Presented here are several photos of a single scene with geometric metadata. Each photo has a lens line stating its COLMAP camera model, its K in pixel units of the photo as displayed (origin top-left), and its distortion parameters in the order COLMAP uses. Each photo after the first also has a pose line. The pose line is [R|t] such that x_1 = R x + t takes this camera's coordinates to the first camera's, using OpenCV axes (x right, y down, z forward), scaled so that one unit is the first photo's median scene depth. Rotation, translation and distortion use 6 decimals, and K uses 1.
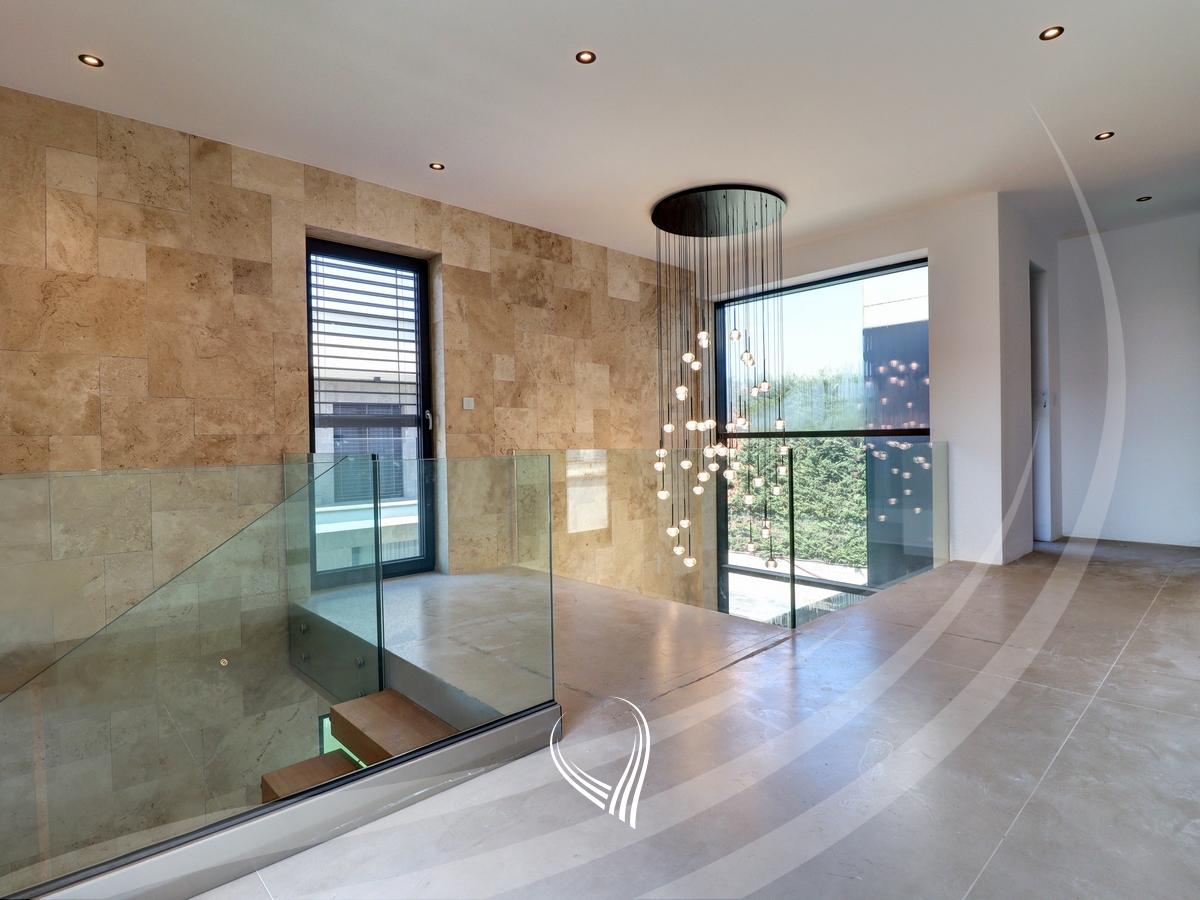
lens RADIAL K [[644.3, 0, 600.0], [0, 644.3, 450.0], [0, 0, 1]] dist [-0.001379, -0.000445]
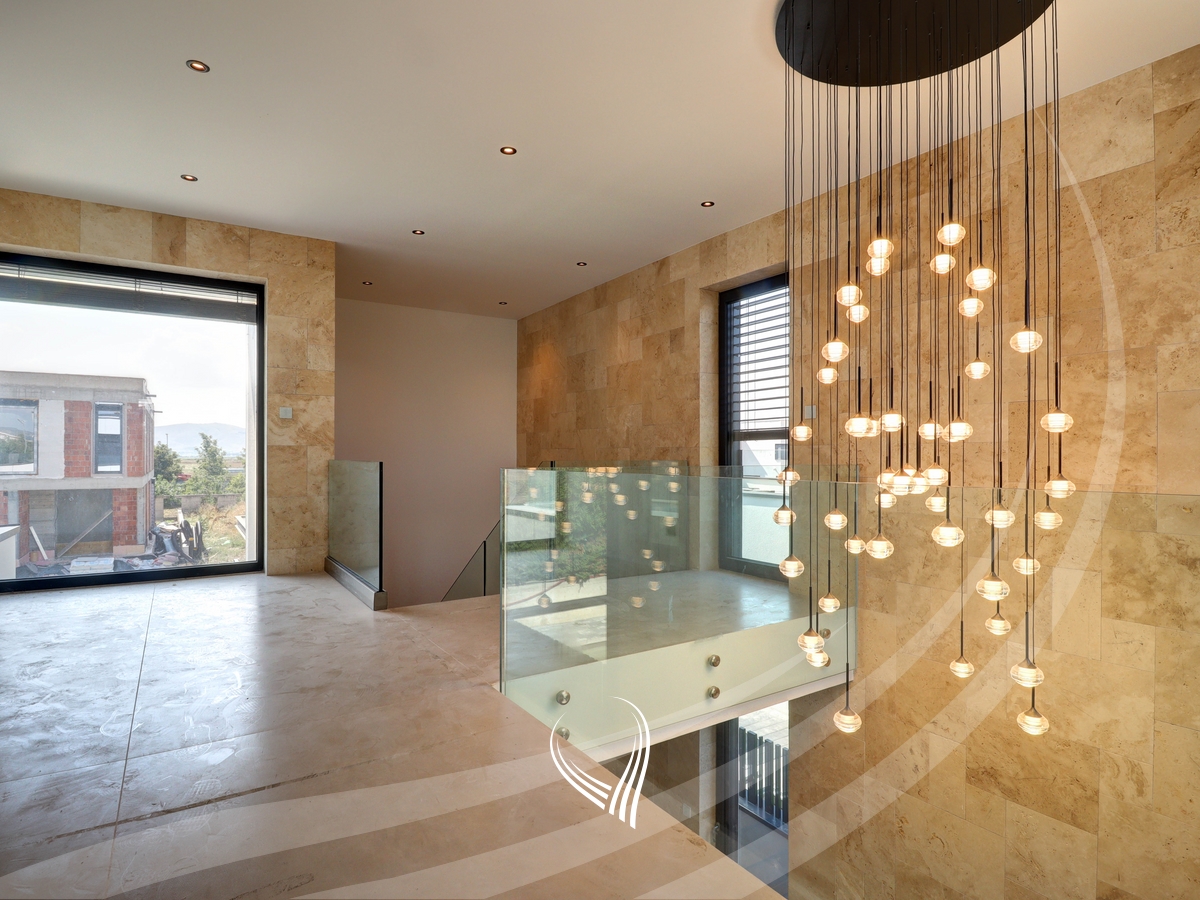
lens RADIAL K [[639.3, 0, 600.0], [0, 639.3, 450.0], [0, 0, 1]] dist [0.000354, -0.000436]
pose [[-0.162808, -0.000314, -0.986658, 0.923252], [-0.020837, 0.999778, 0.003120, -0.019028], [0.986438, 0.021067, -0.162779, 1.078854]]
